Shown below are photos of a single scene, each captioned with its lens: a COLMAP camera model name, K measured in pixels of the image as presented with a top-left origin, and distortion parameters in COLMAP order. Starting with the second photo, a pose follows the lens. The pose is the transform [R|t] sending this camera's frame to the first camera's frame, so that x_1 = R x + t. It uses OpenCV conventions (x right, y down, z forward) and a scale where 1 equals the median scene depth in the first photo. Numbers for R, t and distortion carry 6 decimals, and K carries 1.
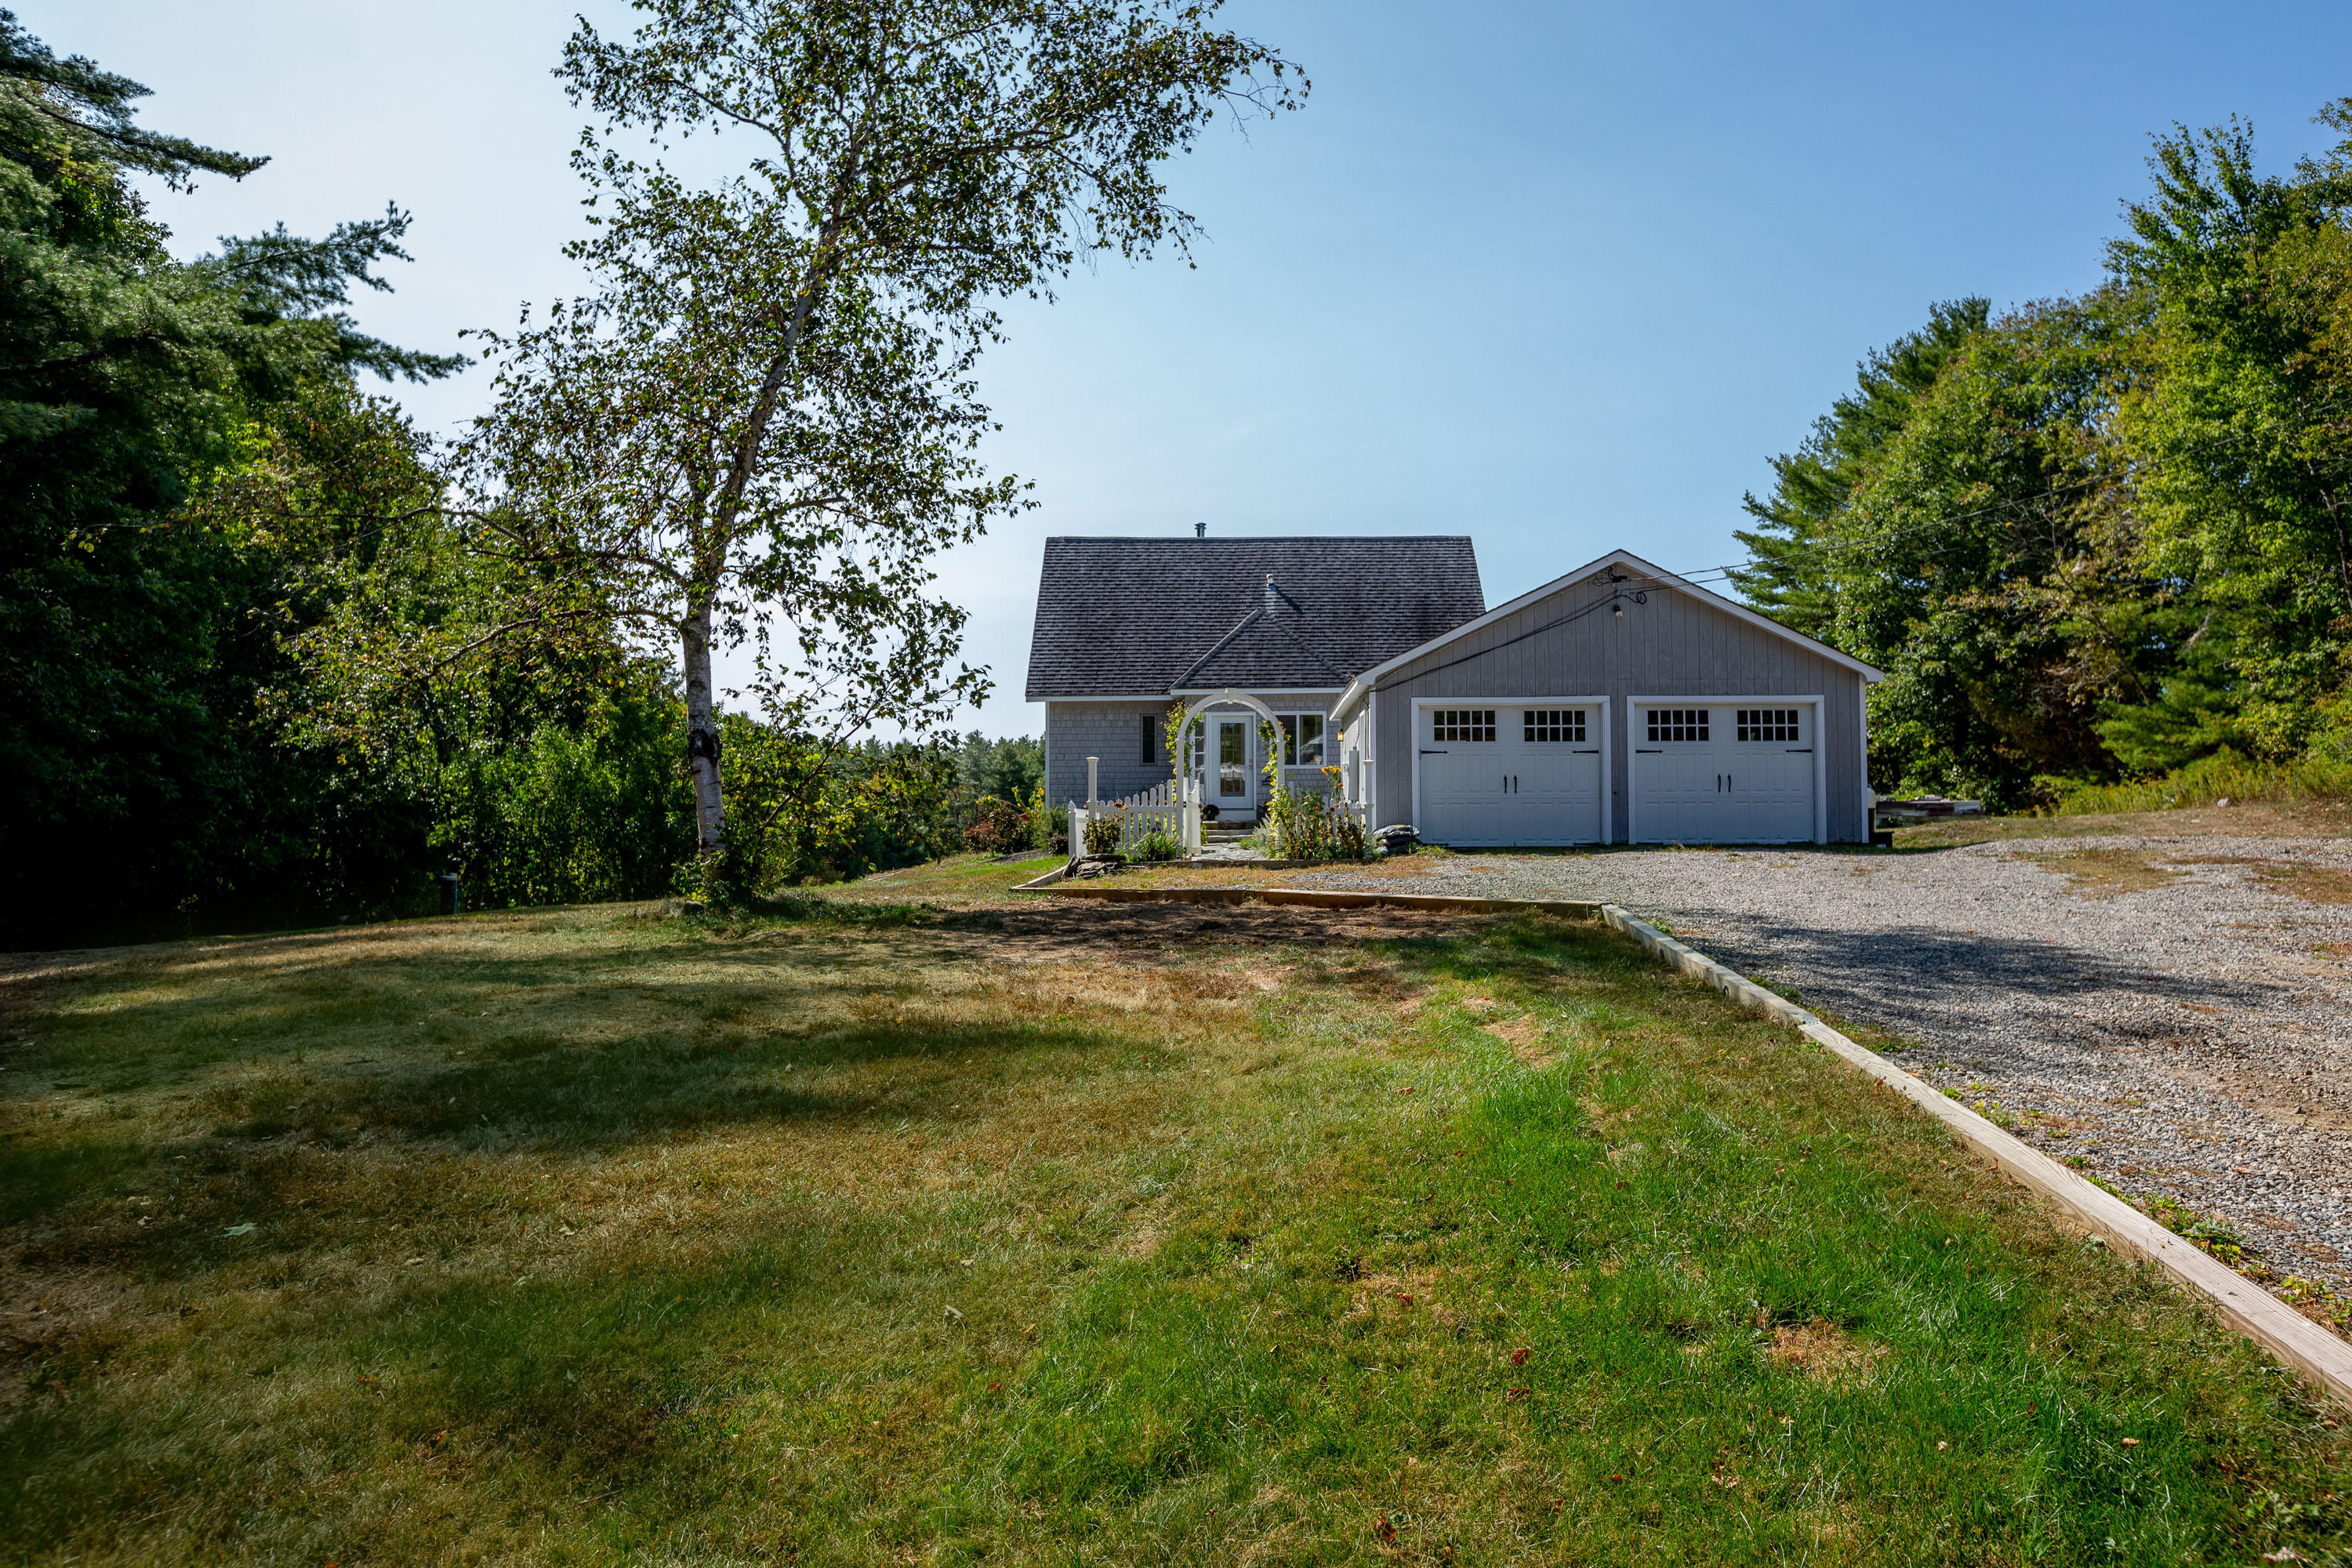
lens RADIAL K [[1622.4, 0, 1177.3], [0, 1622.4, 779.4], [0, 0, 1]] dist [0.000211, 0.000010]
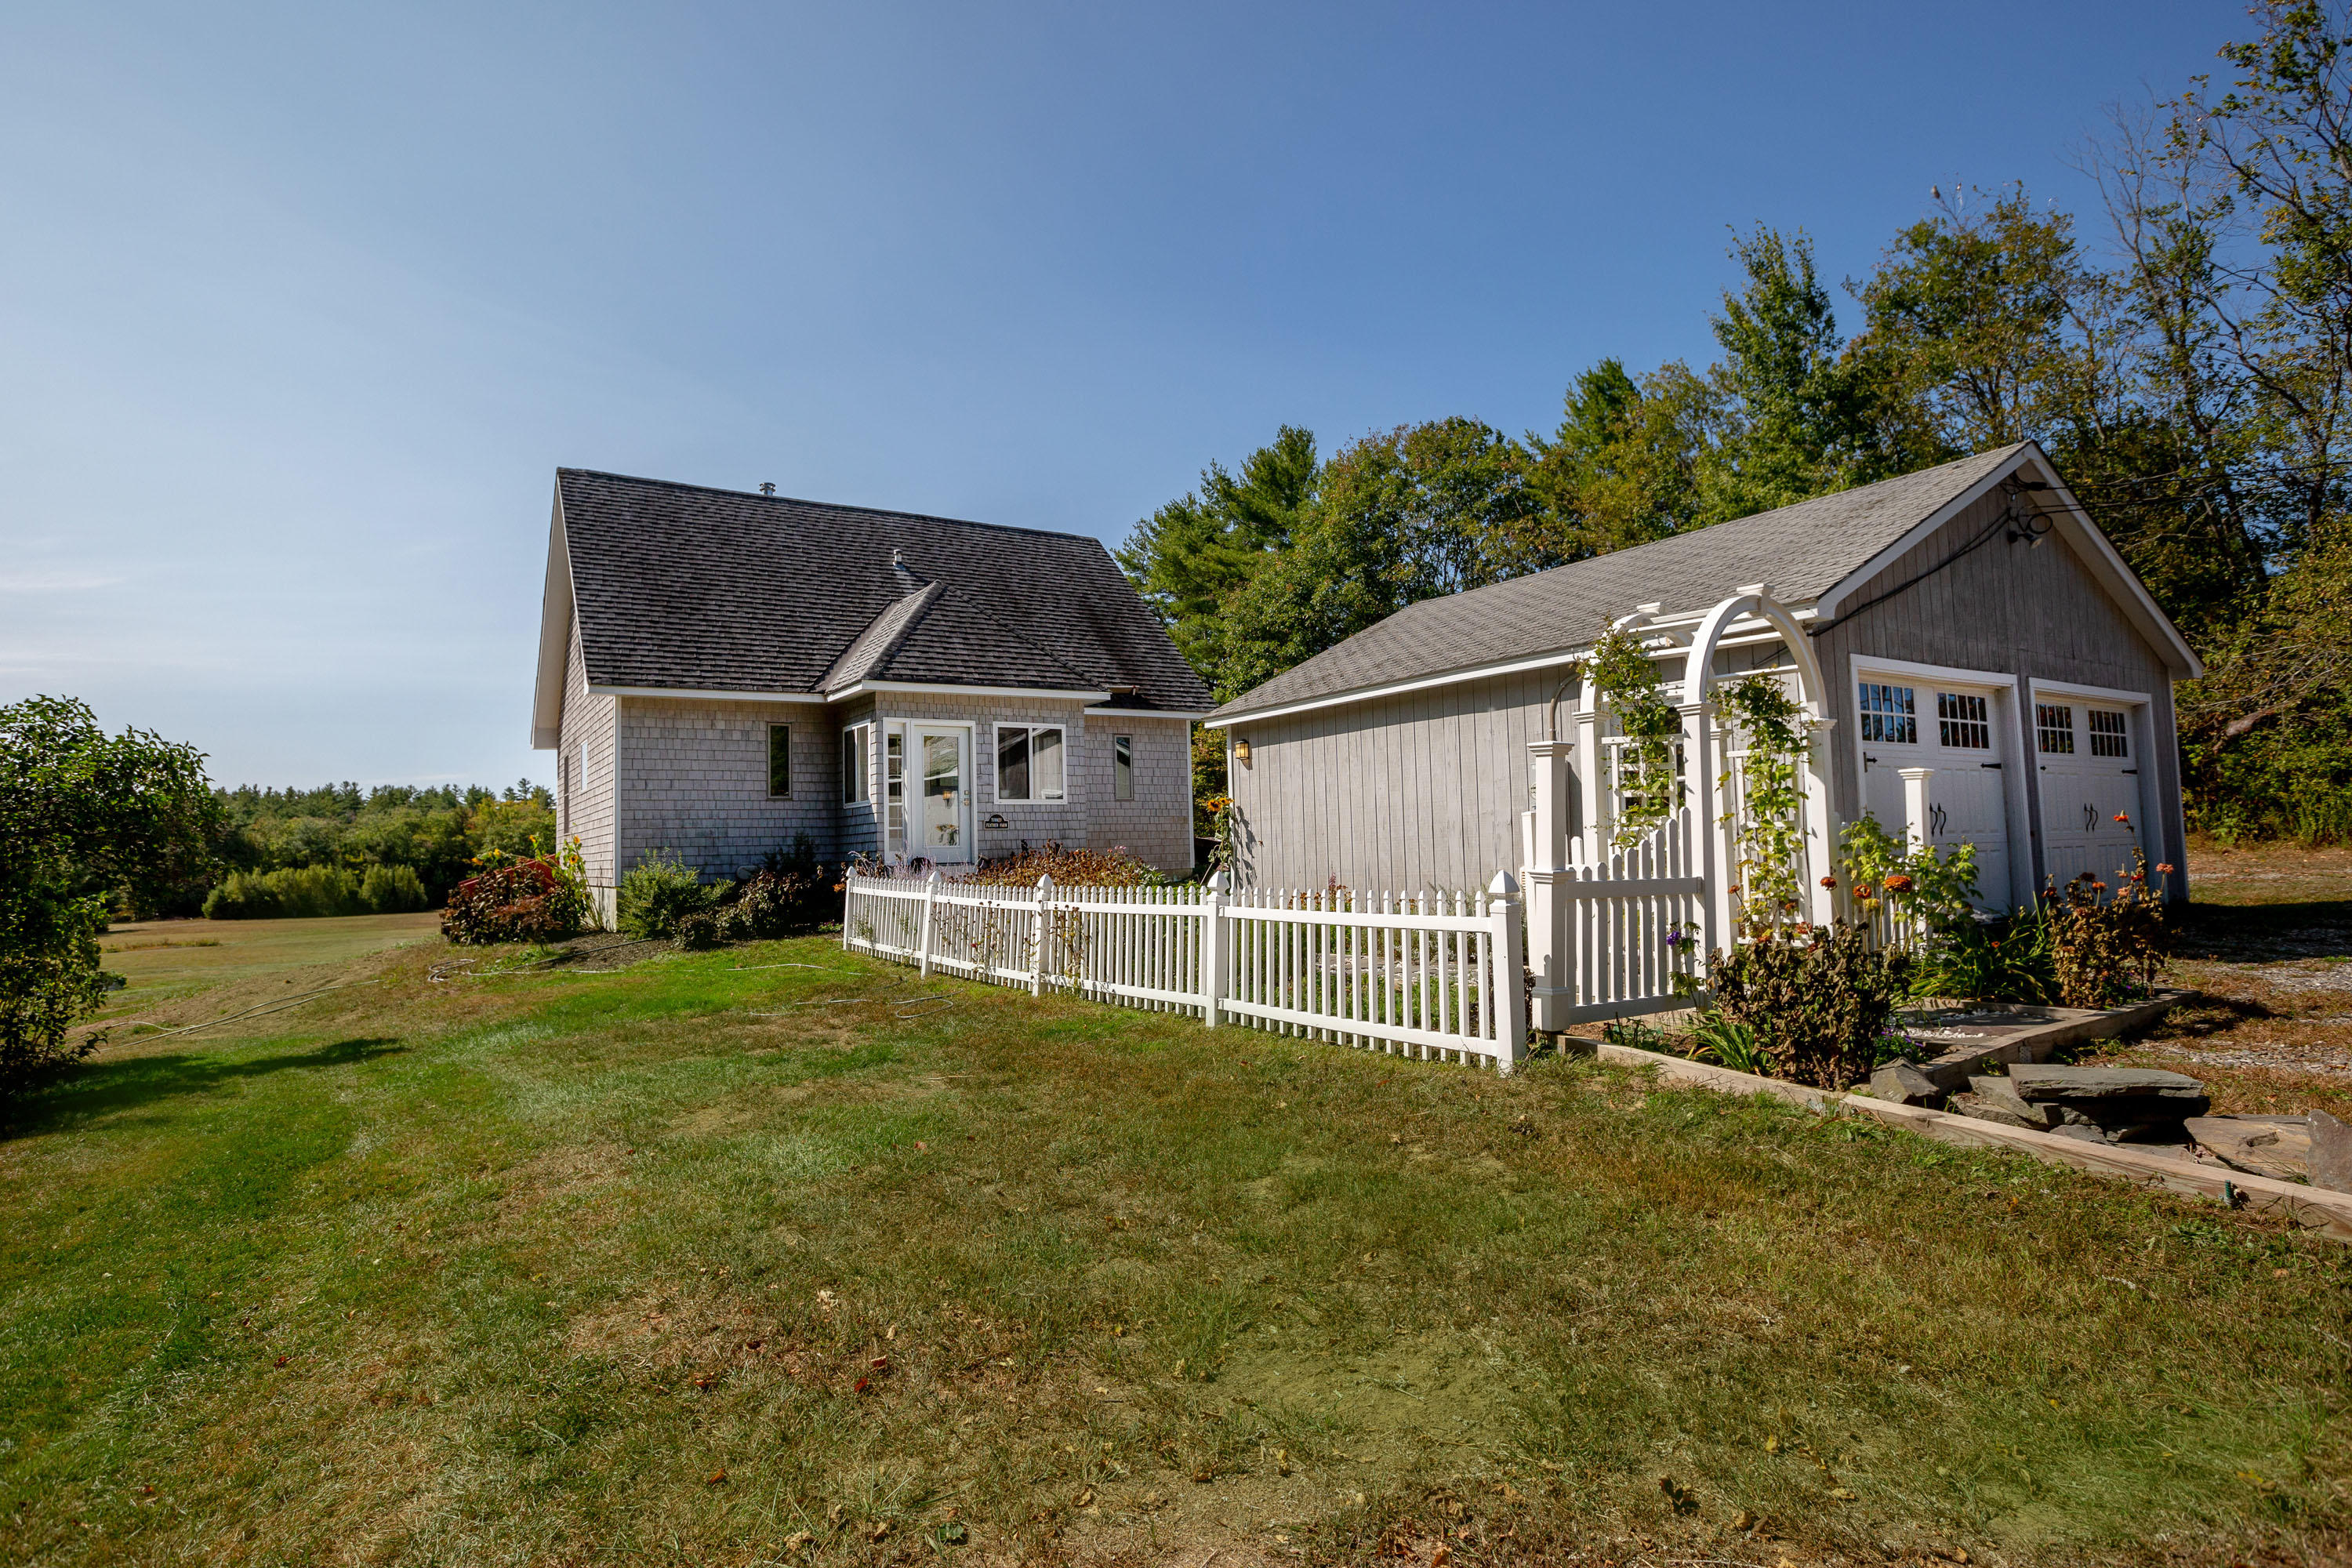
lens RADIAL K [[1199.7, 0, 1171.9], [0, 1199.7, 805.5], [0, 0, 1]] dist [-0.000072, -0.000034]
pose [[0.857135, 0.002414, 0.515086, -0.122377], [-0.000908, 0.999995, -0.003175, -0.003344], [-0.515091, 0.002254, 0.857132, 0.438523]]
